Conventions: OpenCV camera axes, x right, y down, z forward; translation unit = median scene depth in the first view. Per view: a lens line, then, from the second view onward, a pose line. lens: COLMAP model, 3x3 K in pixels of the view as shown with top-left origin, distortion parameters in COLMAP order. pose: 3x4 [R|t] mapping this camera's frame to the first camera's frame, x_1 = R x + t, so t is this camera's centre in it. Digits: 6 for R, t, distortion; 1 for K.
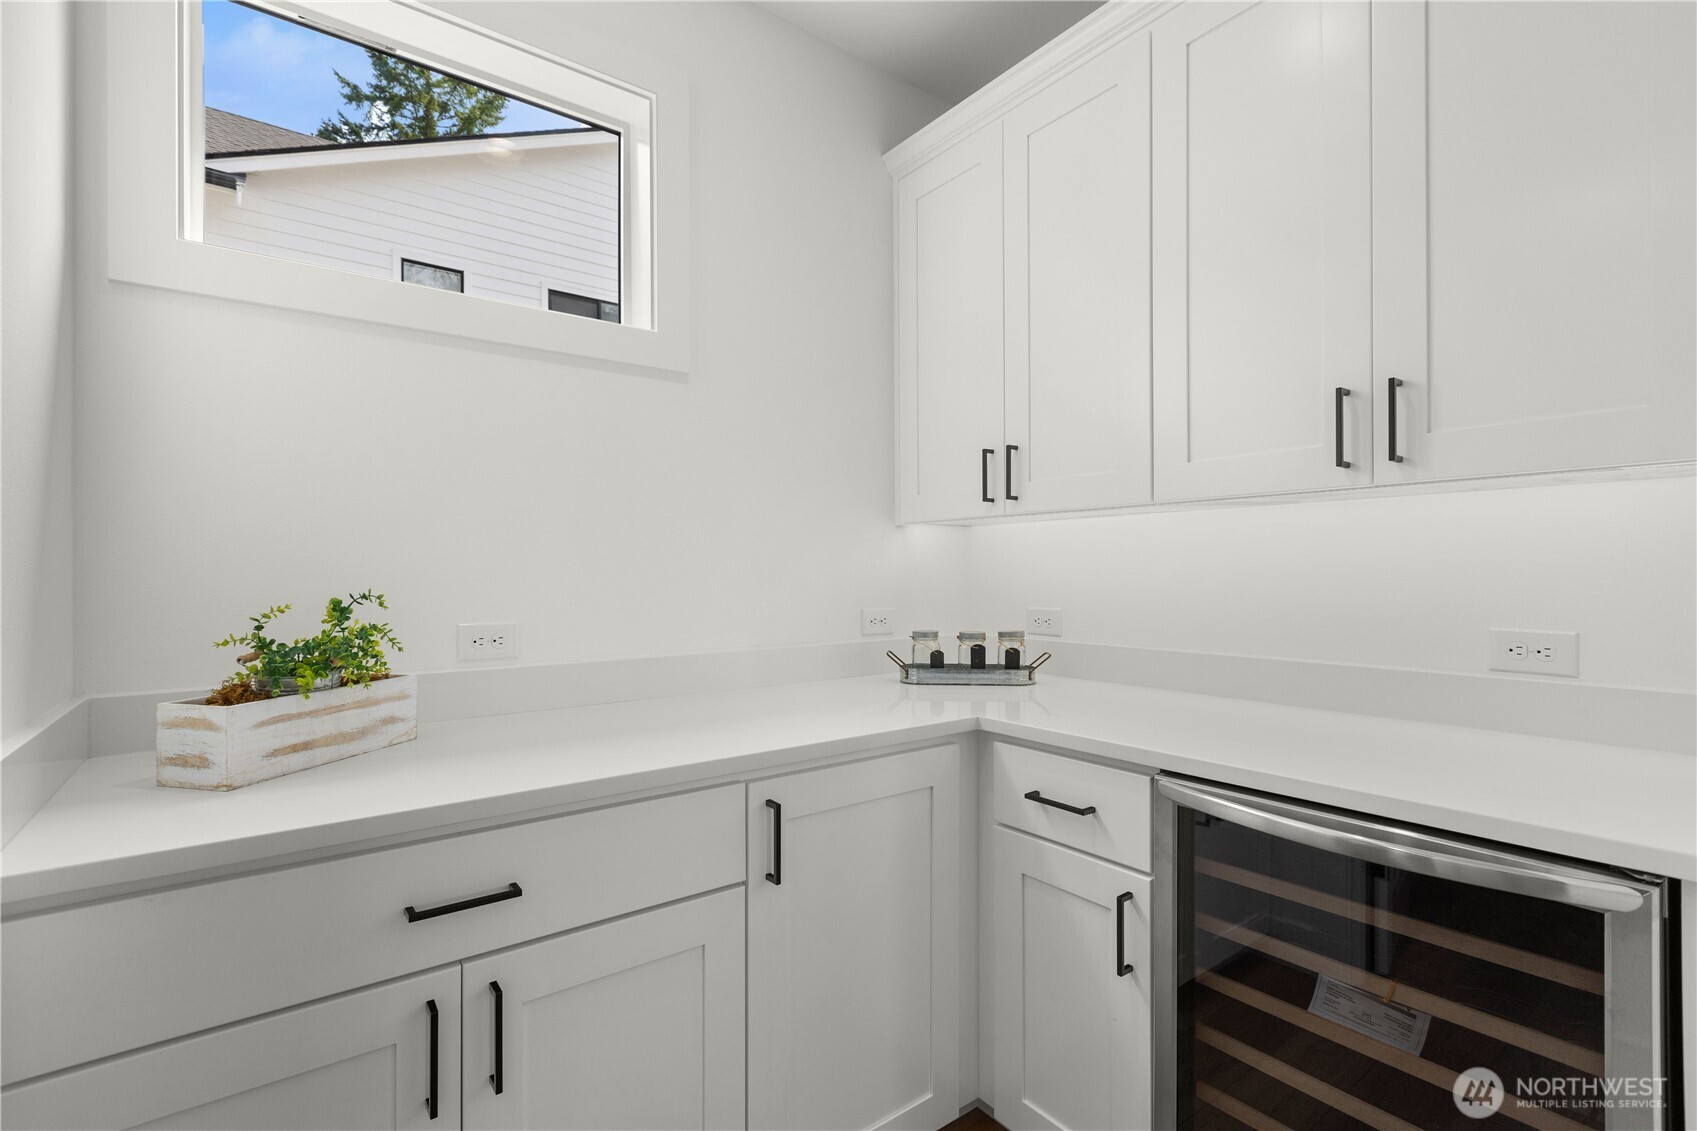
lens RADIAL K [[750.9, 0, 843.9], [0, 750.9, 574.6], [0, 0, 1]] dist [-0.001954, 0.000454]
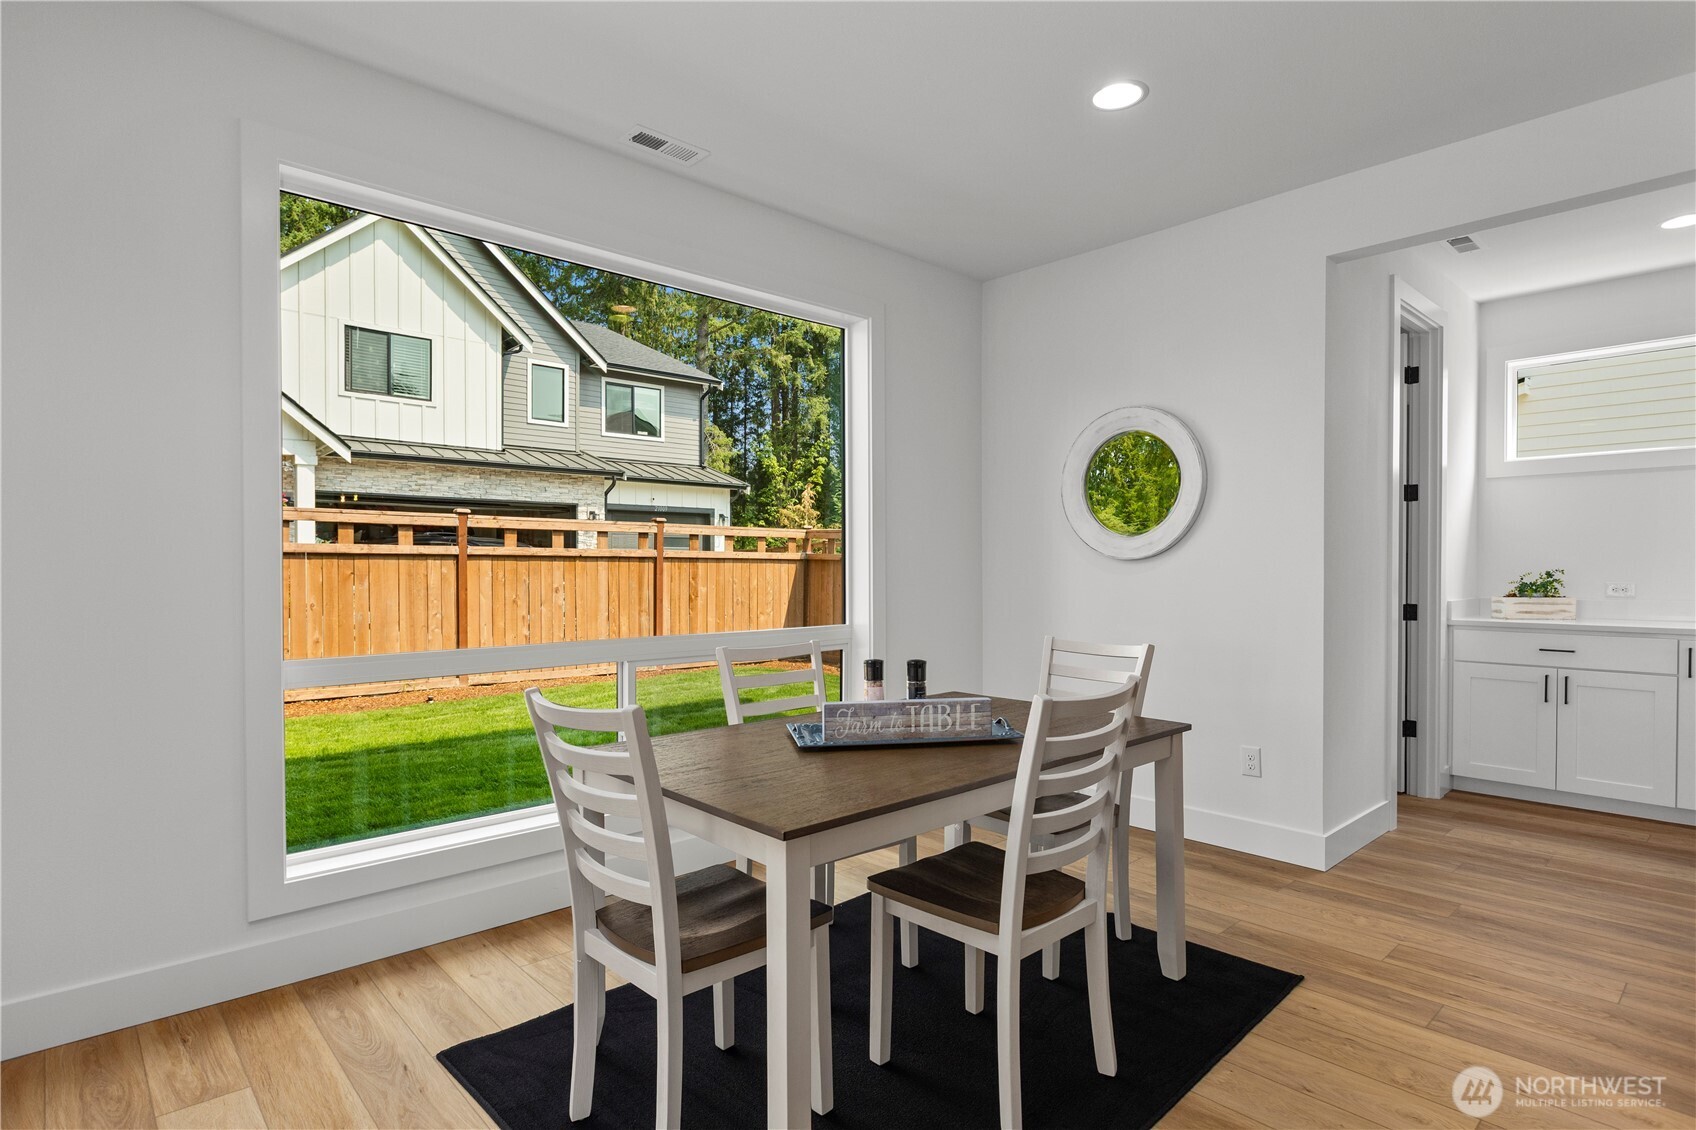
lens RADIAL K [[883.6, 0, 848.0], [0, 883.6, 565.0], [0, 0, 1]] dist [0.001393, 0.000200]
pose [[0.093049, 0.008229, -0.995628, 2.833390], [-0.000751, 0.999966, 0.008195, -0.018925], [0.995661, -0.000015, 0.093052, -2.329629]]
